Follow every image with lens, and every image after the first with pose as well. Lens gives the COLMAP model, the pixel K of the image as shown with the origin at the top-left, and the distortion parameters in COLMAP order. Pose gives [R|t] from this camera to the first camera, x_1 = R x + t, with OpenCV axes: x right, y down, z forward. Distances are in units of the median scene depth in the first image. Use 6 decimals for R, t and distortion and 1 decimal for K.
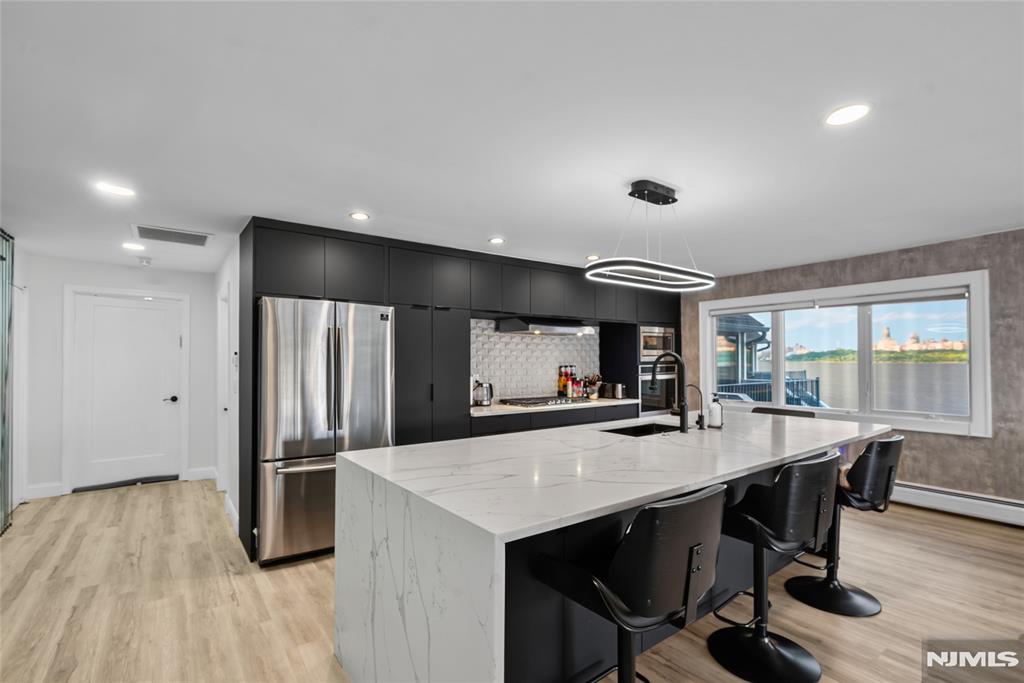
lens RADIAL K [[468.6, 0, 507.1], [0, 468.6, 355.4], [0, 0, 1]] dist [-0.003253, 0.000083]
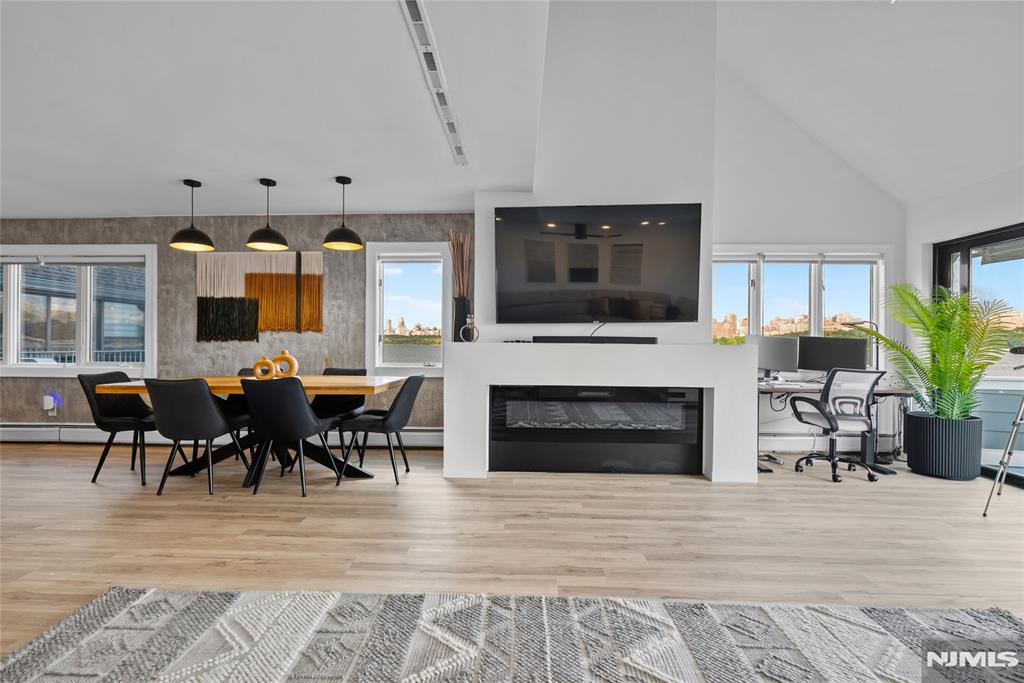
lens RADIAL K [[468.6, 0, 505.6], [0, 468.6, 347.3], [0, 0, 1]] dist [-0.003253, 0.000083]
pose [[0.616454, 0.000864, 0.787391, 0.450152], [-0.018839, 0.999729, 0.013652, 0.041330], [-0.787166, -0.023249, 0.616303, -0.372483]]
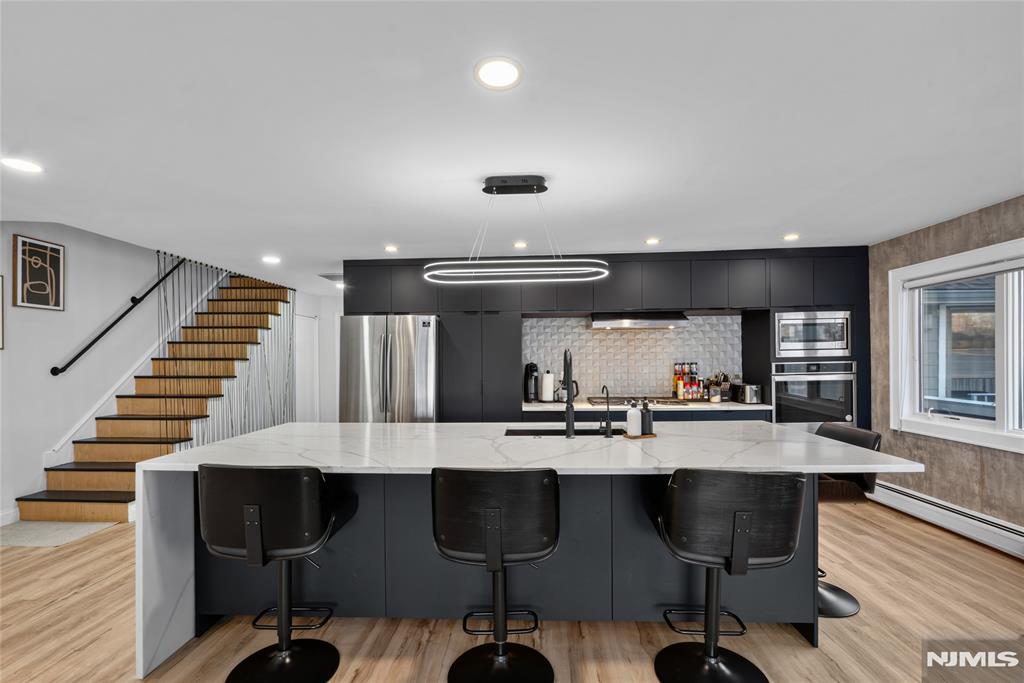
lens RADIAL K [[468.6, 0, 510.6], [0, 468.6, 359.3], [0, 0, 1]] dist [-0.003253, 0.000083]
pose [[0.771952, -0.006331, -0.635650, 0.463846], [0.015951, 0.999828, 0.009412, 0.001862], [0.635481, -0.017405, 0.771920, 0.122544]]
